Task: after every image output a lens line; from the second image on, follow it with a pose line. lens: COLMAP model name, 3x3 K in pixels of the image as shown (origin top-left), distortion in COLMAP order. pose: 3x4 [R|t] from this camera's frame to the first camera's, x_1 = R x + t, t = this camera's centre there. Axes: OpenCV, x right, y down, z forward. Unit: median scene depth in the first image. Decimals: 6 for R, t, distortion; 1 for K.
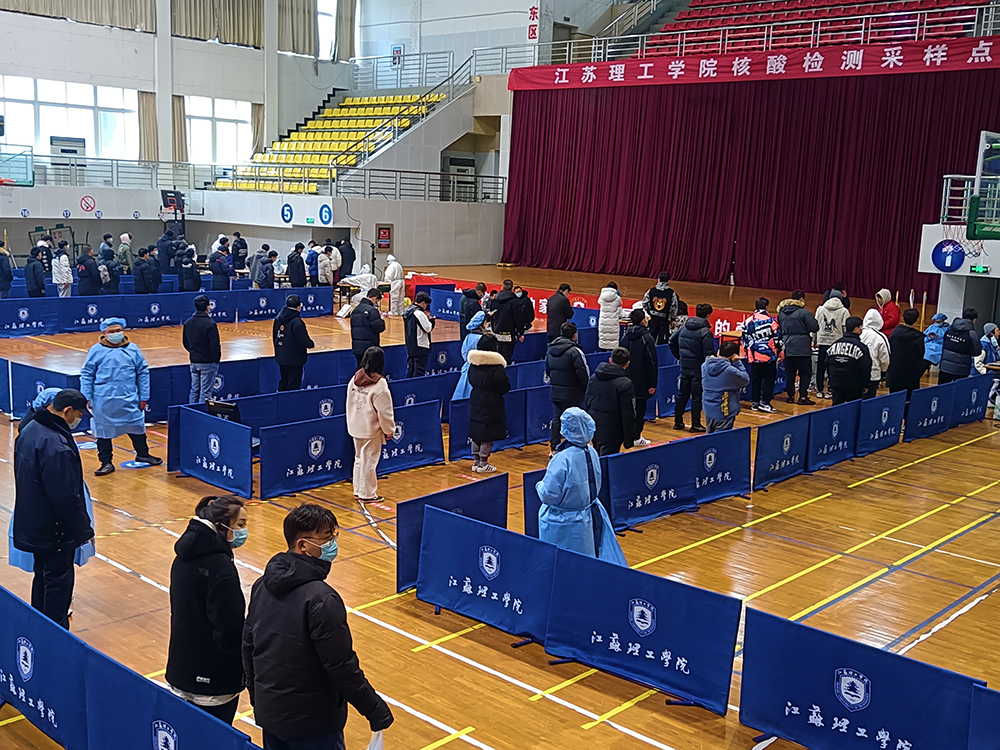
lens RADIAL K [[1083.1, 0, 499.4], [0, 1083.1, 377.1], [0, 0, 1]] dist [-0.025132, 0.000000]
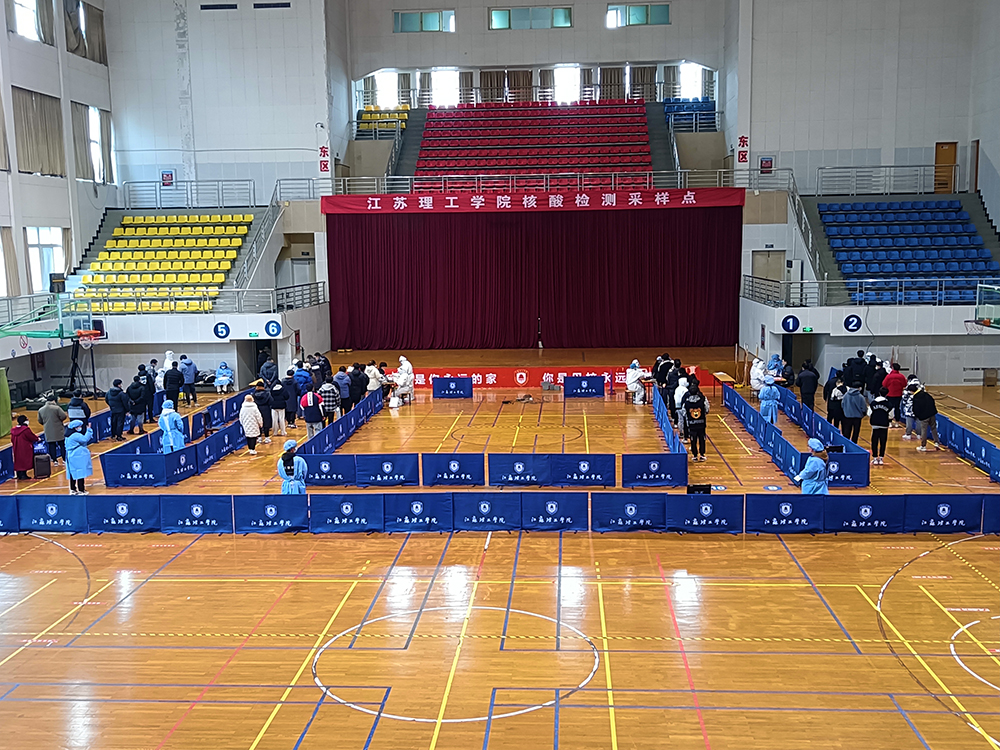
lens RADIAL K [[1083.1, 0, 500.3], [0, 1083.1, 374.5], [0, 0, 1]] dist [-0.025132, 0.000000]
pose [[0.772216, -0.129587, 0.622004, -0.695431], [0.149212, 0.988588, 0.020714, -0.081889], [-0.617590, 0.076814, 0.782740, -0.109041]]
